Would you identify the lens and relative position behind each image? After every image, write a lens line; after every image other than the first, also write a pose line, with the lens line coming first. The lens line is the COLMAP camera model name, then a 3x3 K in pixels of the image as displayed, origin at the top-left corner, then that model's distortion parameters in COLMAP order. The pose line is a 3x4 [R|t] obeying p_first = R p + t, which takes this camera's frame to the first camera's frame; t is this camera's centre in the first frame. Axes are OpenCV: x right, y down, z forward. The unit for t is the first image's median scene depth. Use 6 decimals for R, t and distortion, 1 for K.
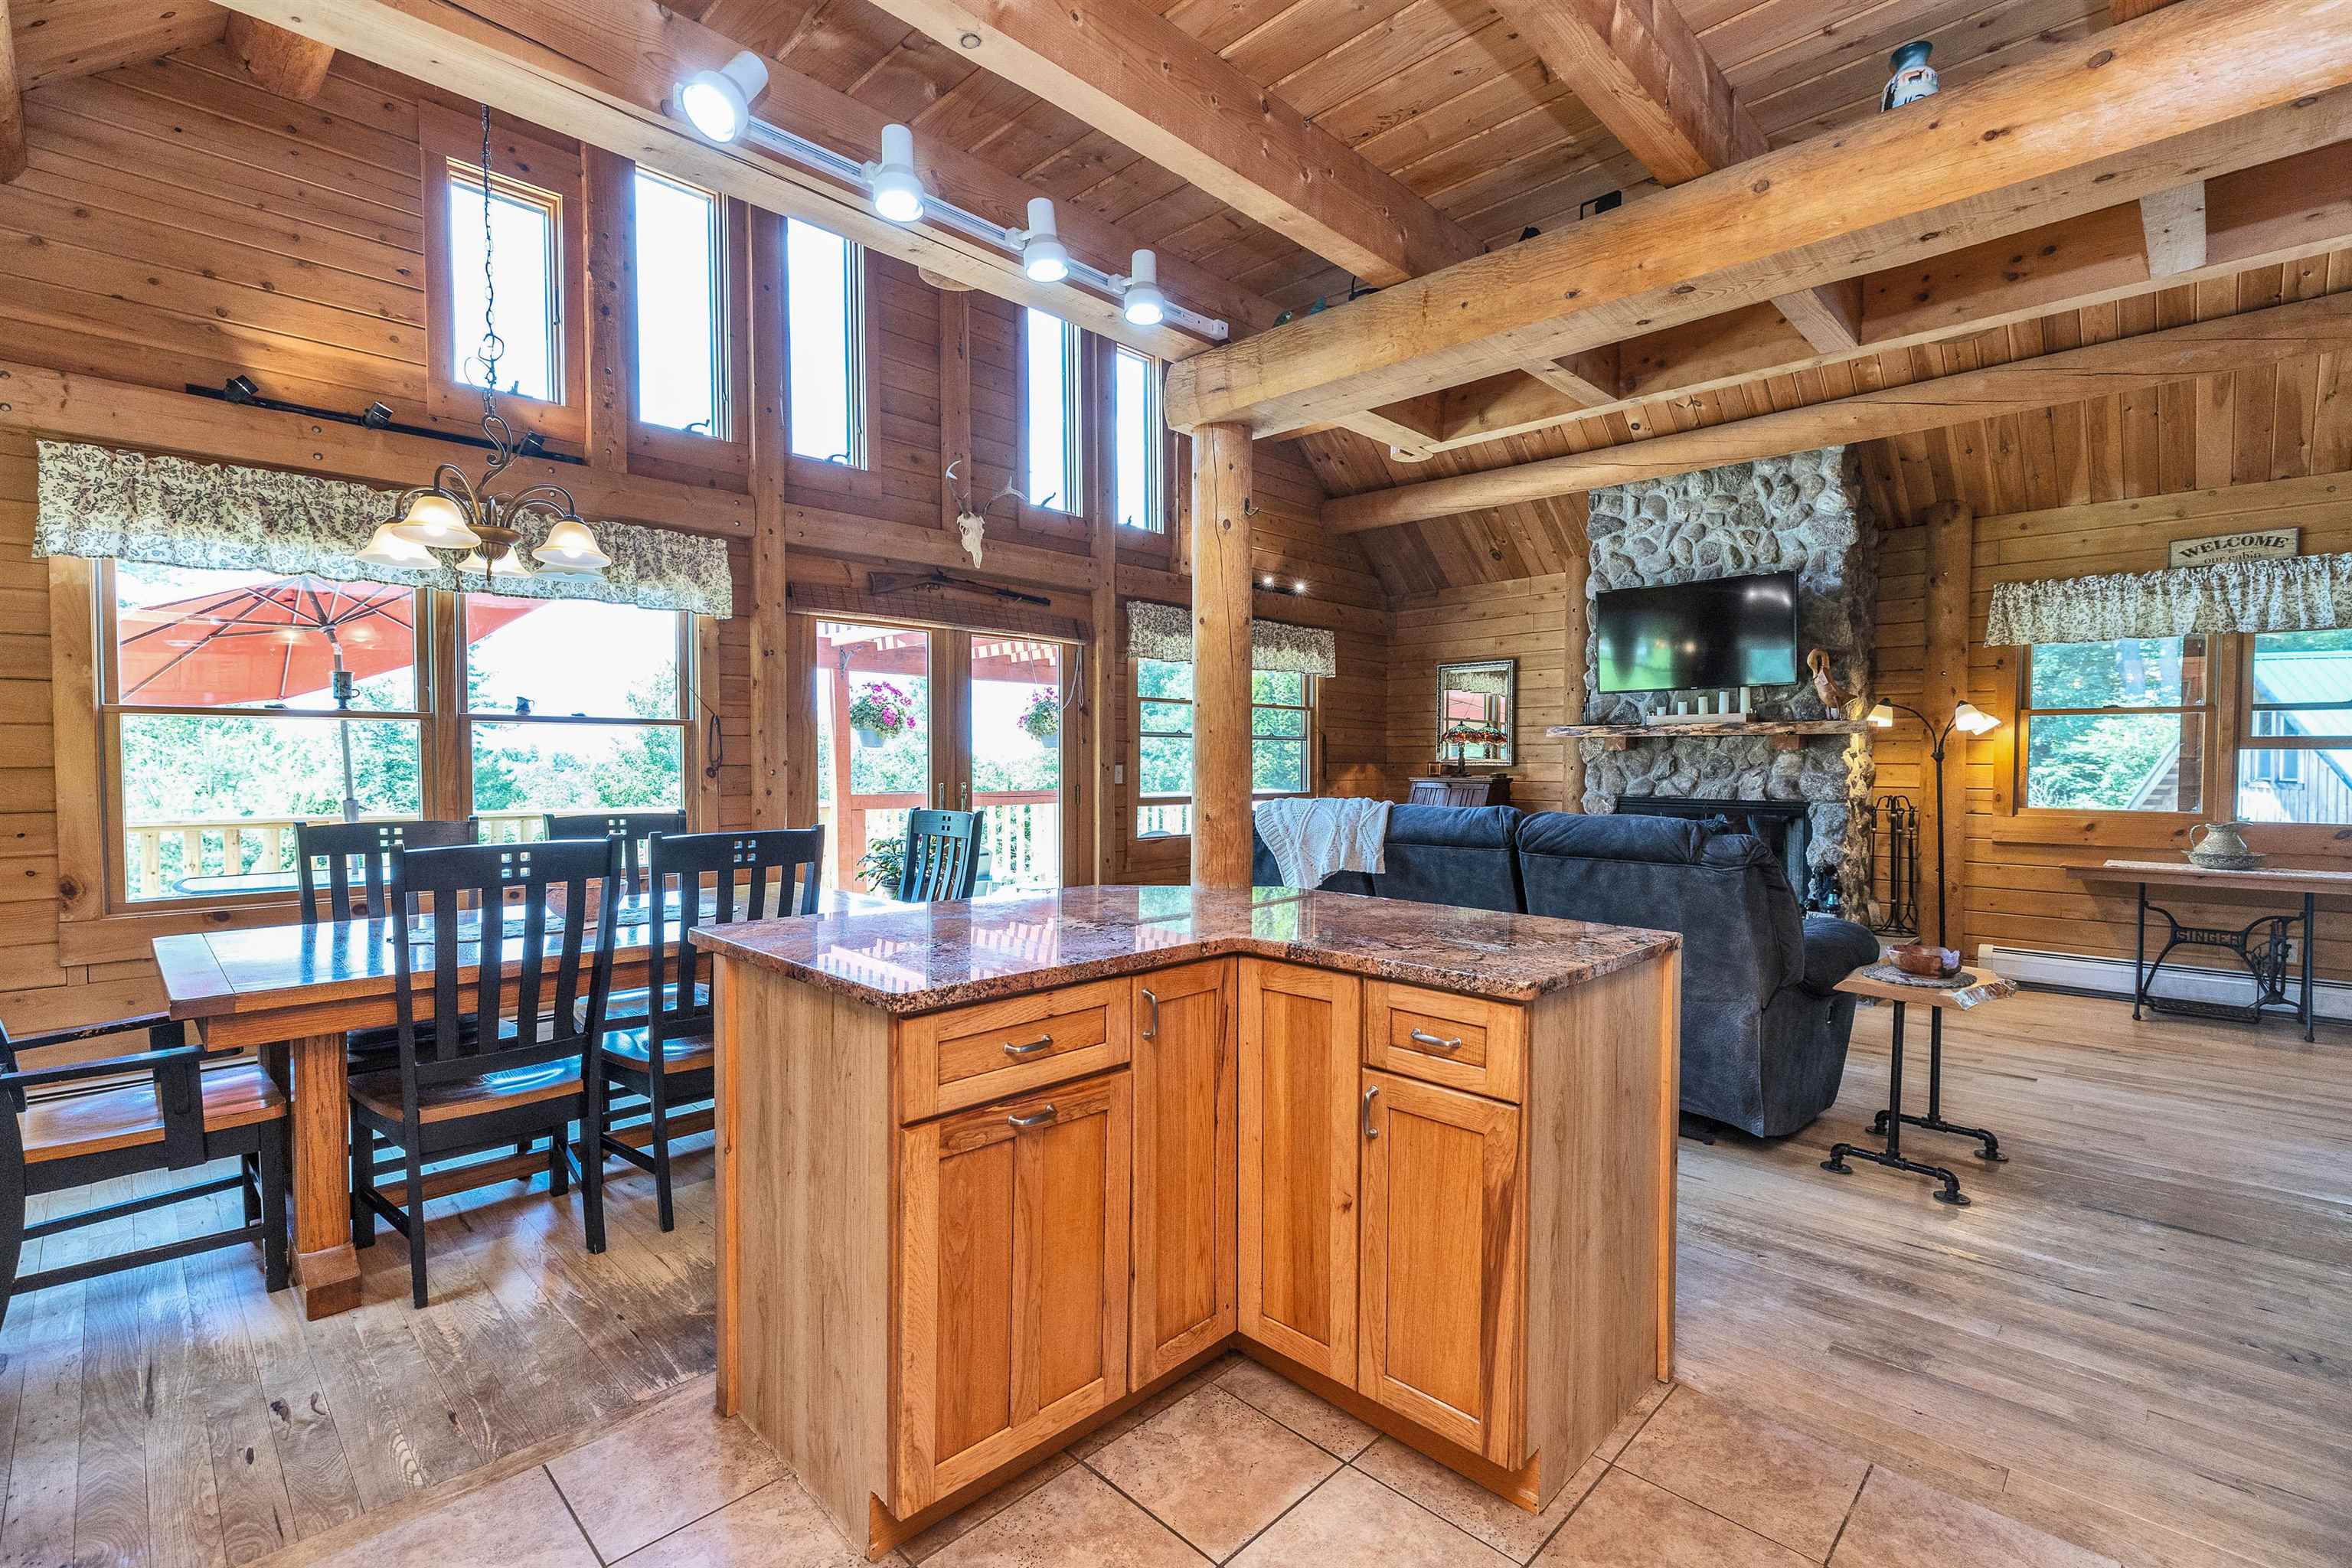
lens RADIAL K [[1051.5, 0, 1180.3], [0, 1051.5, 785.1], [0, 0, 1]] dist [0.005320, -0.001192]
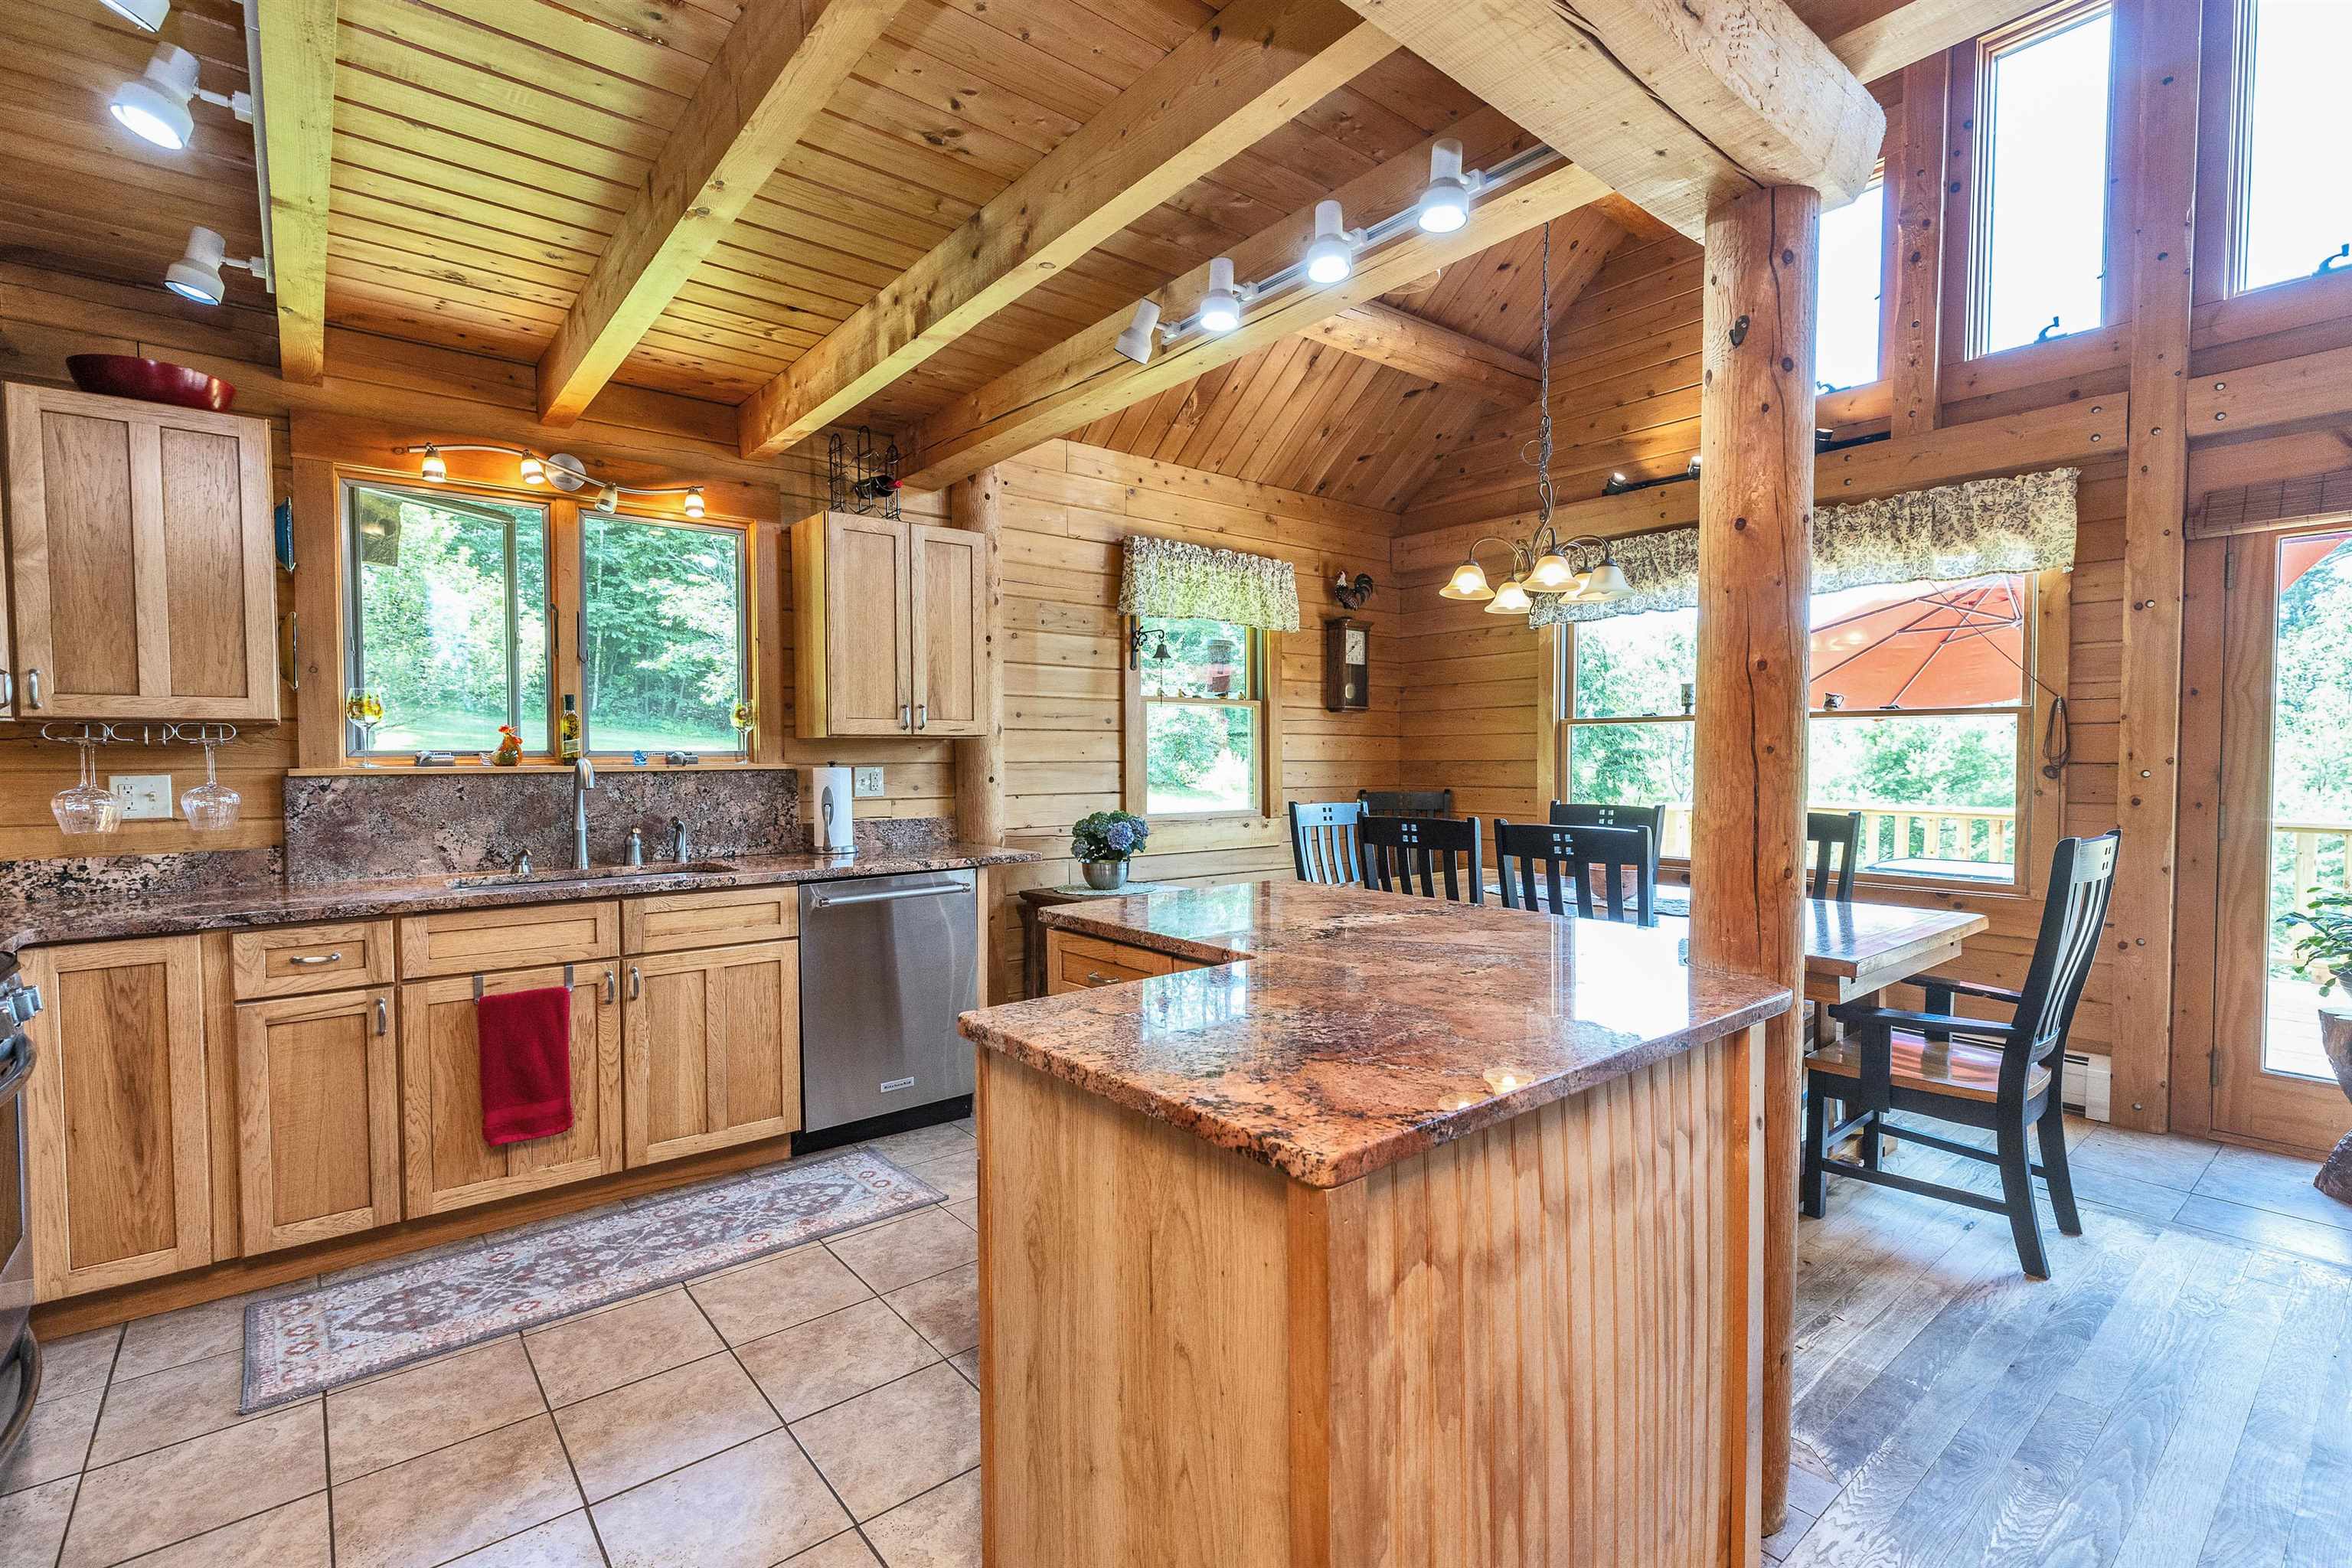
lens RADIAL K [[1051.5, 0, 1162.1], [0, 1051.5, 789.7], [0, 0, 1]] dist [0.005320, -0.001192]
pose [[-0.112599, 0.032233, -0.993118, 0.318102], [-0.024051, 0.999092, 0.035154, -0.008684], [0.993349, 0.027844, -0.111721, 0.346473]]
